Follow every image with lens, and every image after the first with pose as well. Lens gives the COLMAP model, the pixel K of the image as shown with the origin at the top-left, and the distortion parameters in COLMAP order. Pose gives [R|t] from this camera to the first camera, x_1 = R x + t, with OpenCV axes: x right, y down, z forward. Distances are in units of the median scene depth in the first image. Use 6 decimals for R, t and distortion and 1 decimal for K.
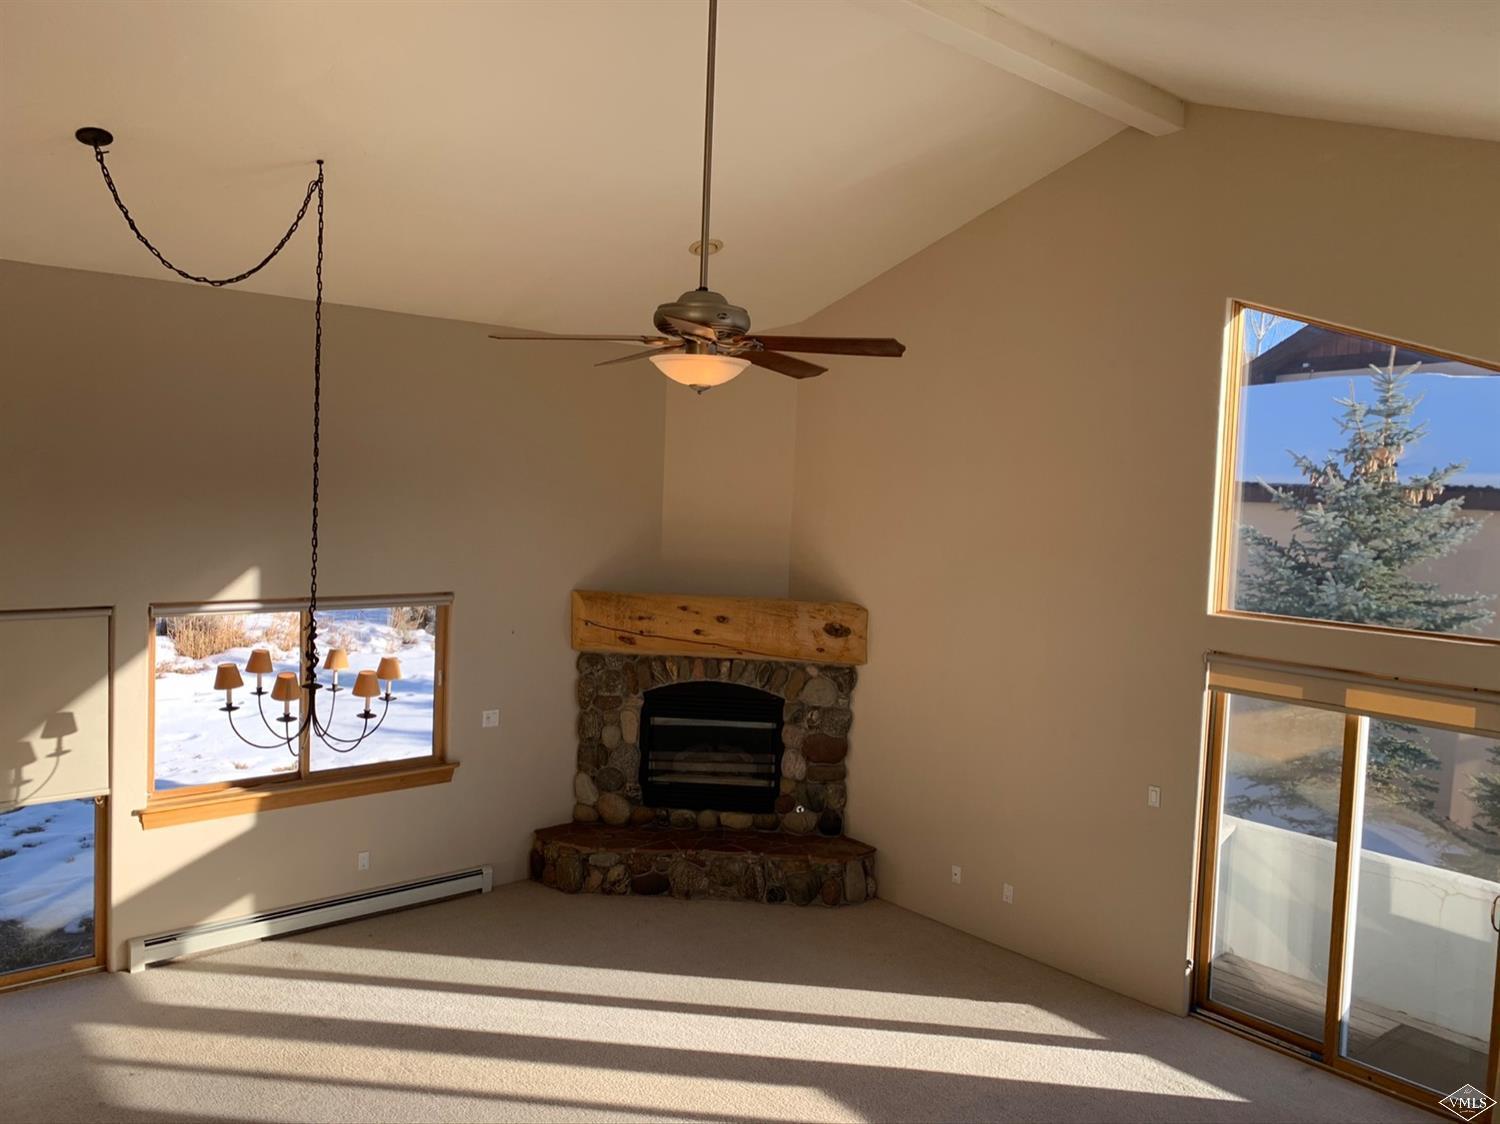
lens RADIAL K [[1115.8, 0, 774.9], [0, 1115.8, 523.4], [0, 0, 1]] dist [0.005220, 0.001077]
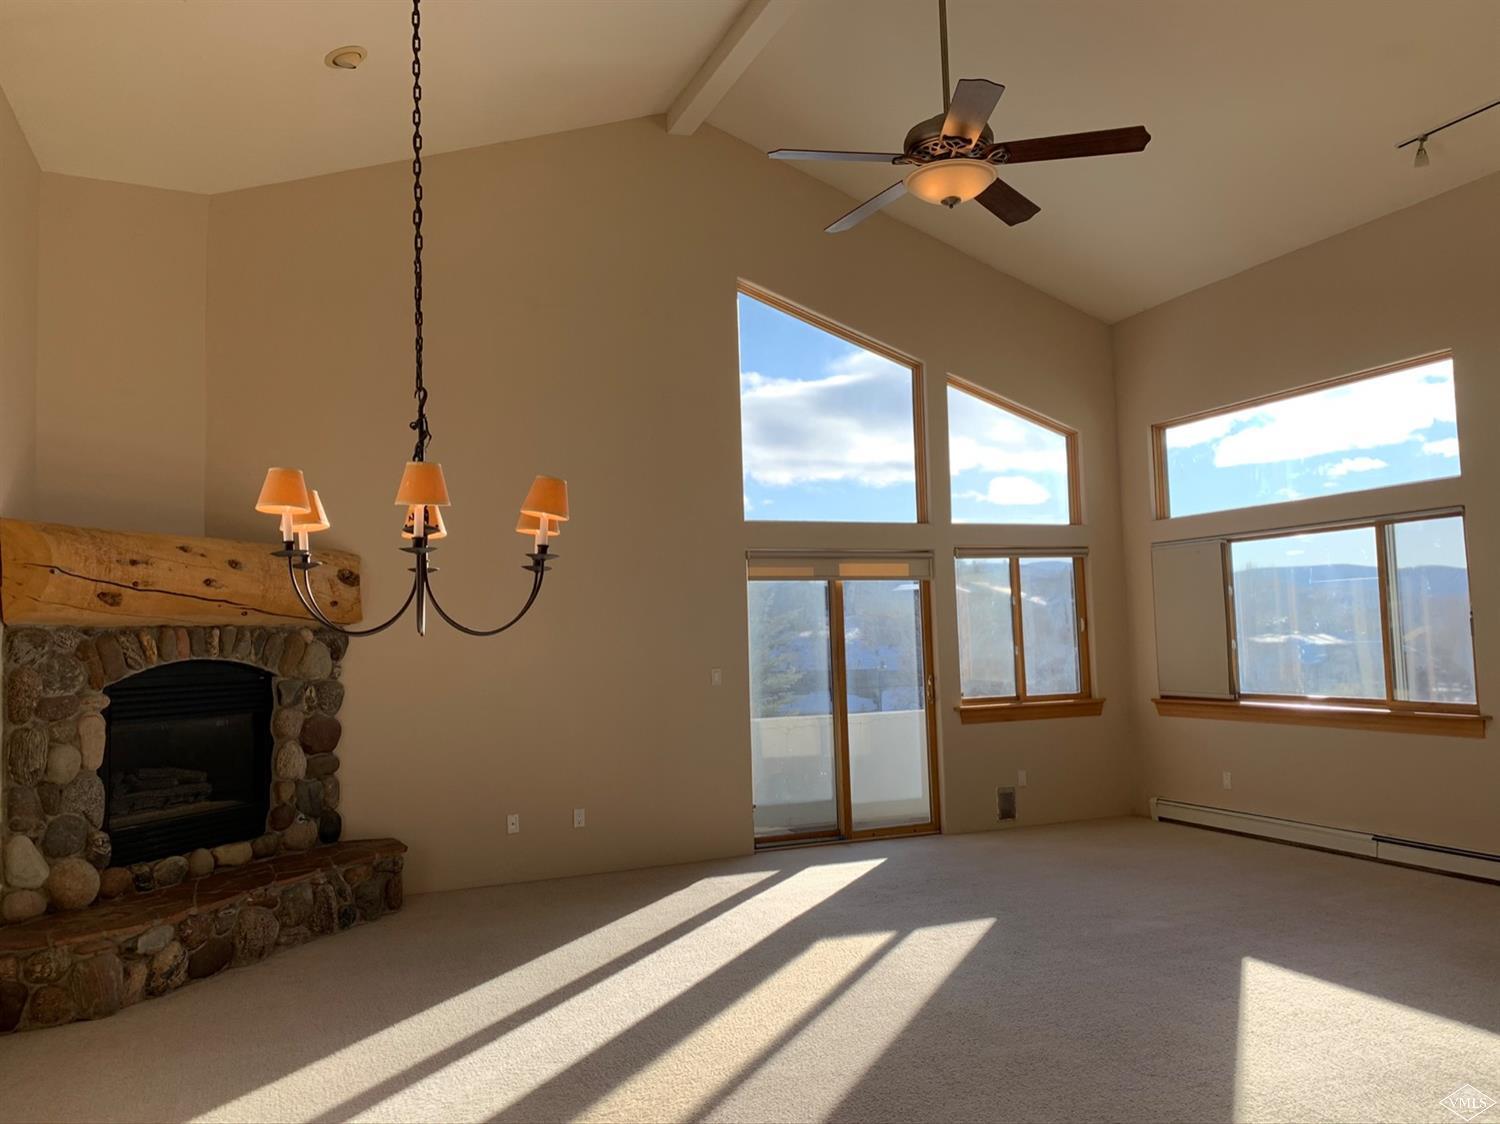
lens RADIAL K [[1142.6, 0, 745.6], [0, 1142.6, 555.8], [0, 0, 1]] dist [0.008251, -0.001273]
pose [[0.338785, 0.016727, 0.940715, -0.618115], [0.075666, 0.996119, -0.044962, 0.136437], [-0.937816, 0.086413, 0.336205, 0.441278]]
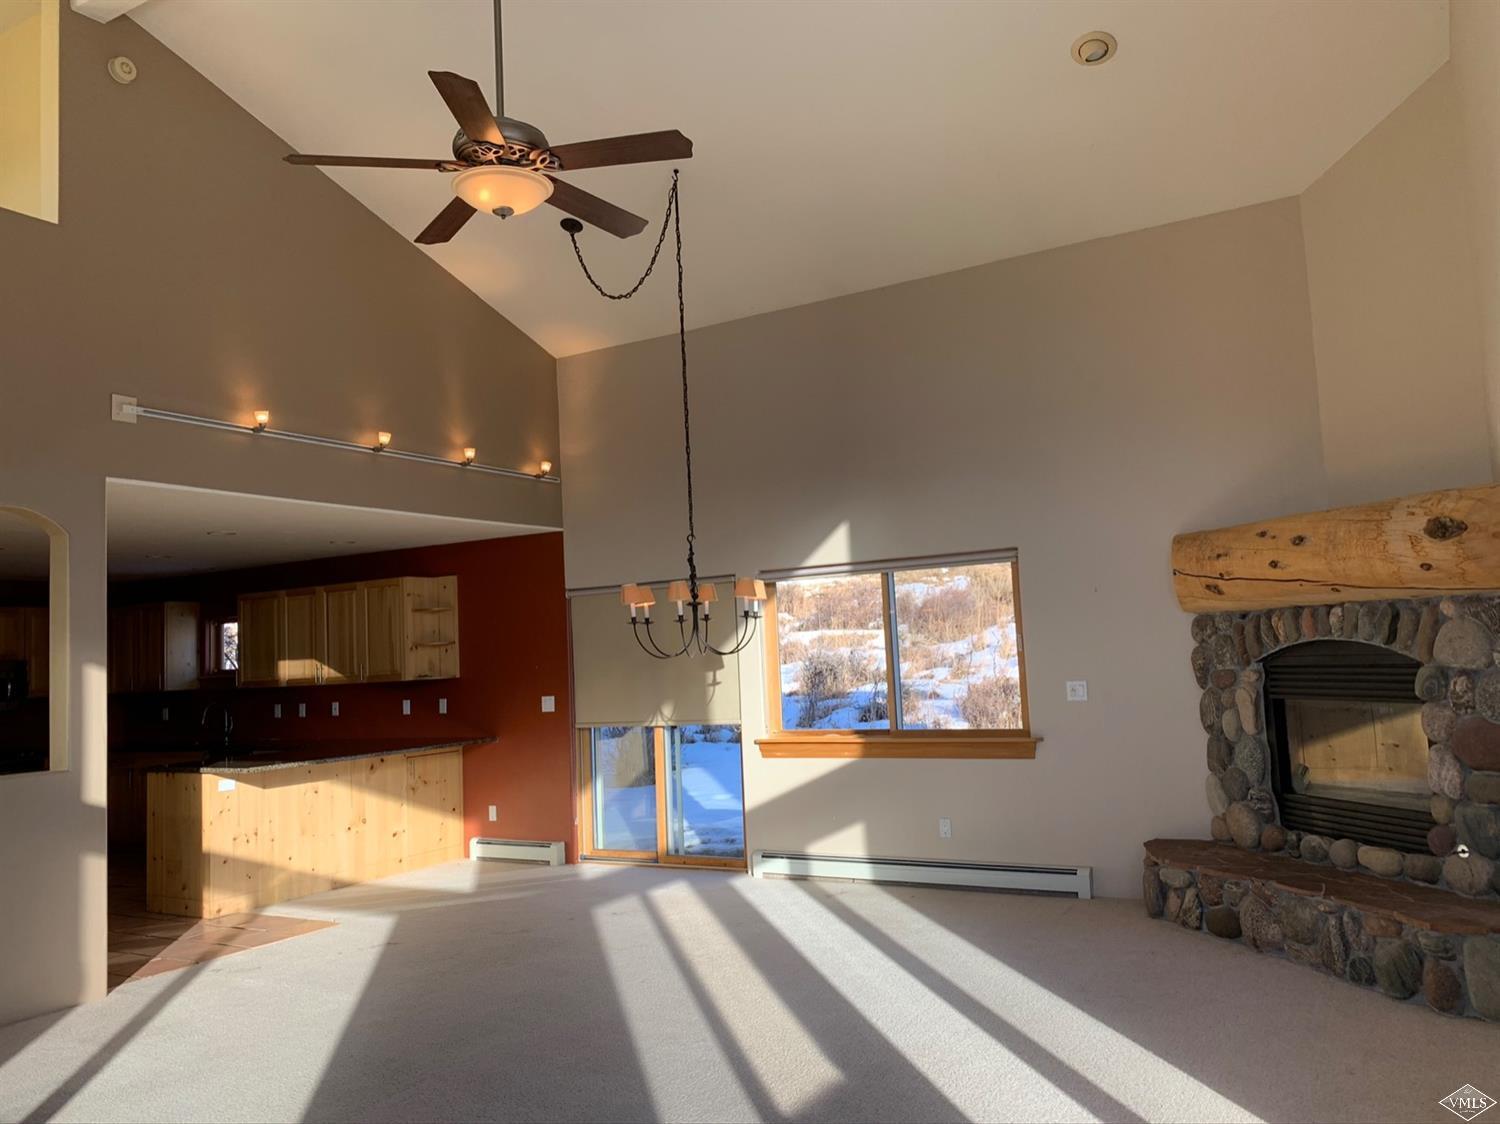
lens RADIAL K [[1142.6, 0, 745.6], [0, 1142.6, 555.8], [0, 0, 1]] dist [0.008251, -0.001273]
pose [[0.298935, -0.138352, -0.944191, 0.494108], [0.026555, 0.990257, -0.136695, 0.177705], [0.953904, 0.015790, 0.299696, 0.472838]]
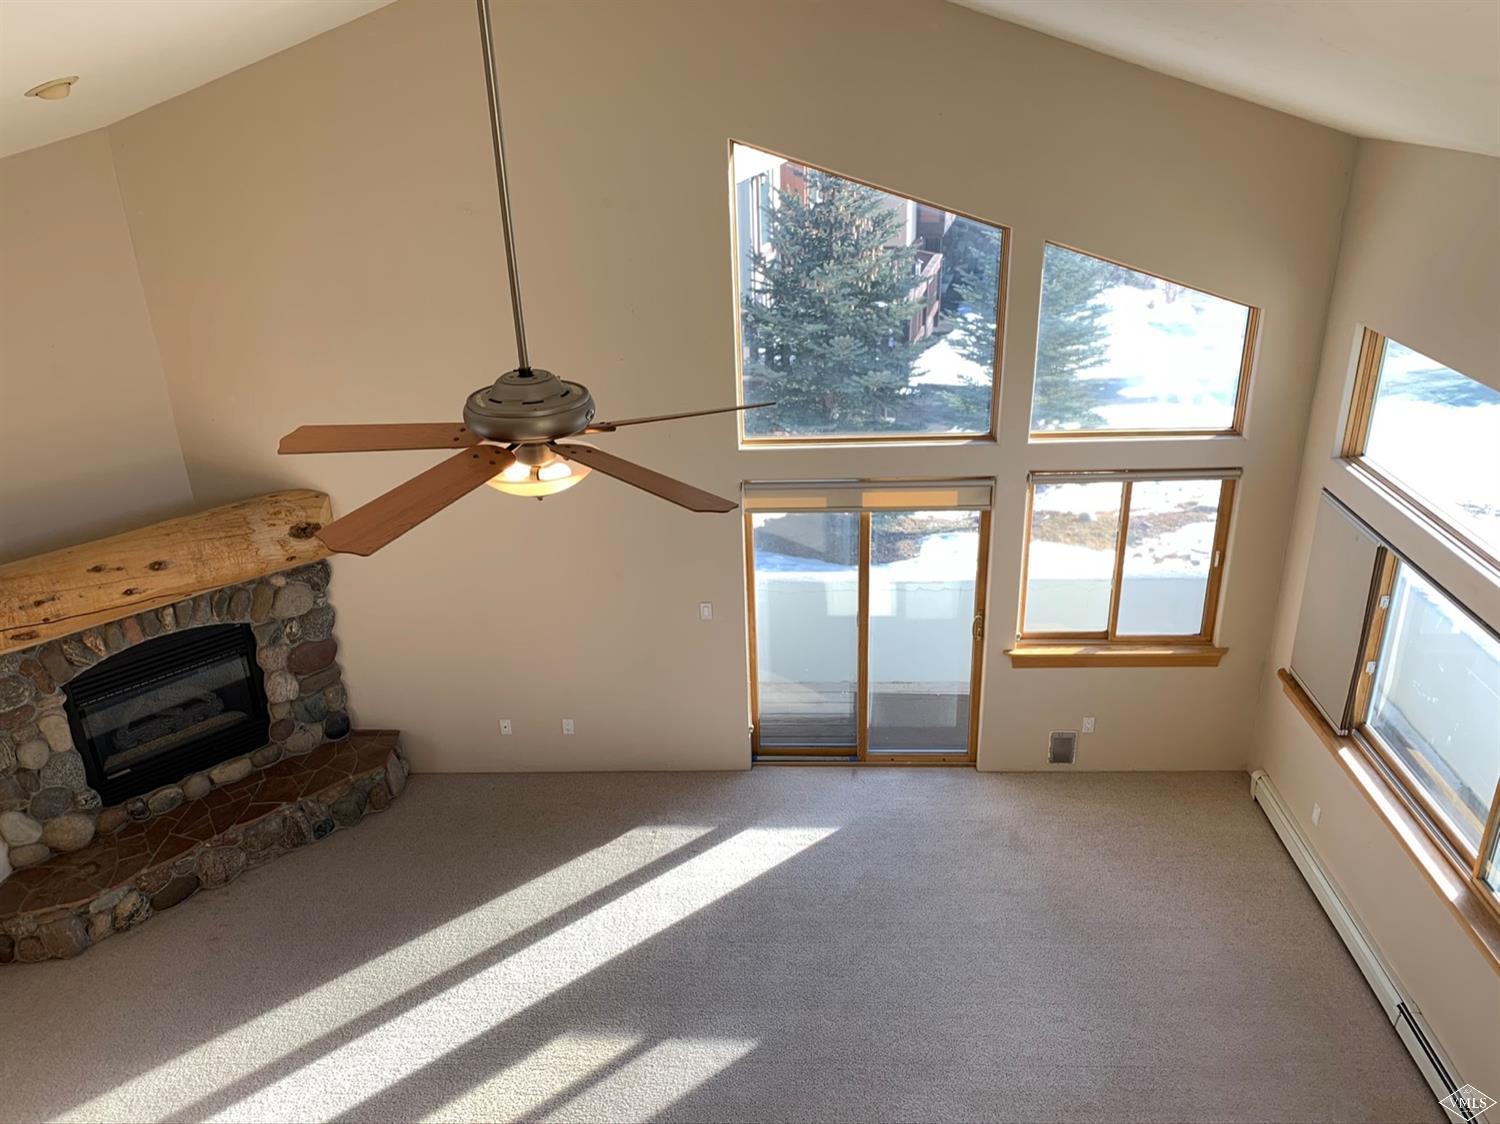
lens RADIAL K [[1142.6, 0, 745.6], [0, 1142.6, 555.8], [0, 0, 1]] dist [0.008251, -0.001273]
pose [[0.702884, -0.343945, 0.622621, -0.247240], [0.081717, 0.908572, 0.409657, -0.206607], [-0.706595, -0.237062, 0.666727, 0.190677]]
